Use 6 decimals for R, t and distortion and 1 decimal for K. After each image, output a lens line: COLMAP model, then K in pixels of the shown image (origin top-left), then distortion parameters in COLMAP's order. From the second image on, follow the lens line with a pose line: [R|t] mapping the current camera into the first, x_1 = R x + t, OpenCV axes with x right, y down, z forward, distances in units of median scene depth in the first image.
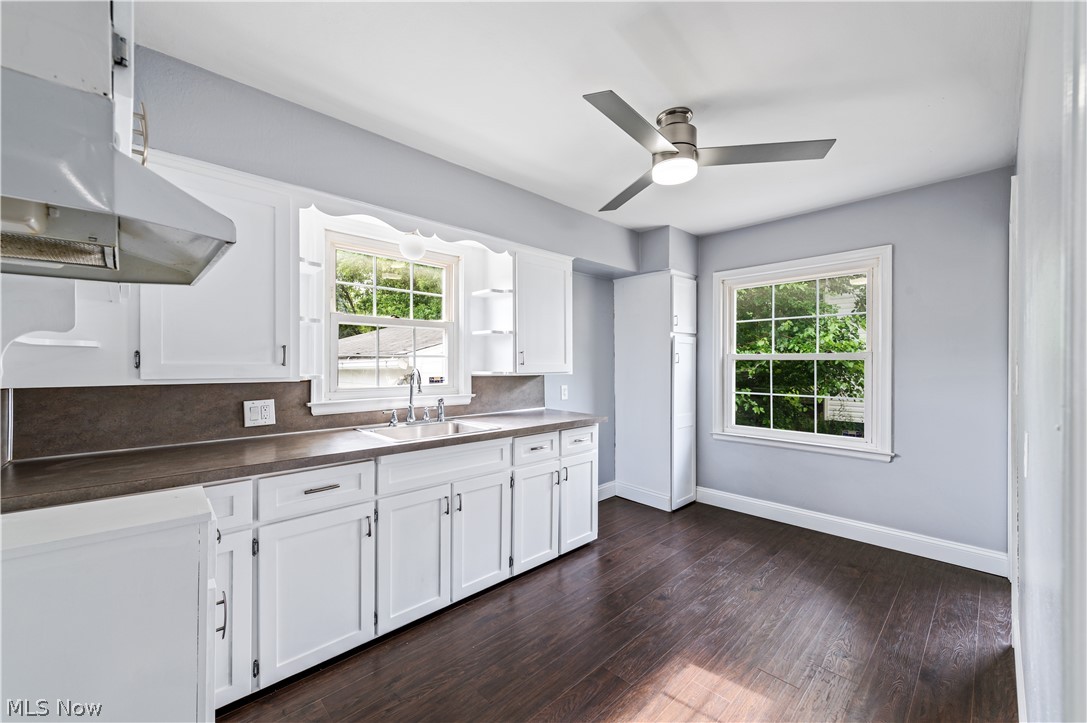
lens RADIAL K [[443.2, 0, 553.3], [0, 443.2, 358.2], [0, 0, 1]] dist [0.017088, -0.003898]
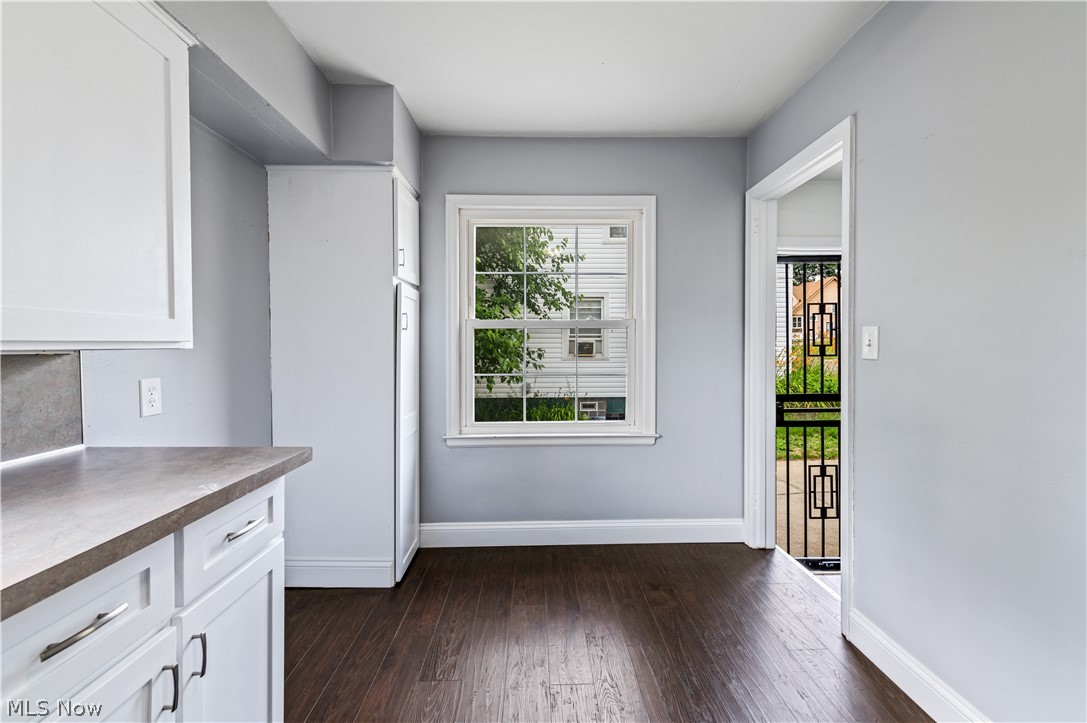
lens RADIAL K [[455.0, 0, 550.5], [0, 455.0, 348.6], [0, 0, 1]] dist [0.011157, -0.000133]
pose [[0.684405, -0.008905, 0.729047, -0.038130], [-0.004754, 0.999850, 0.016675, 0.031487], [-0.729086, -0.014879, 0.684260, 0.573306]]
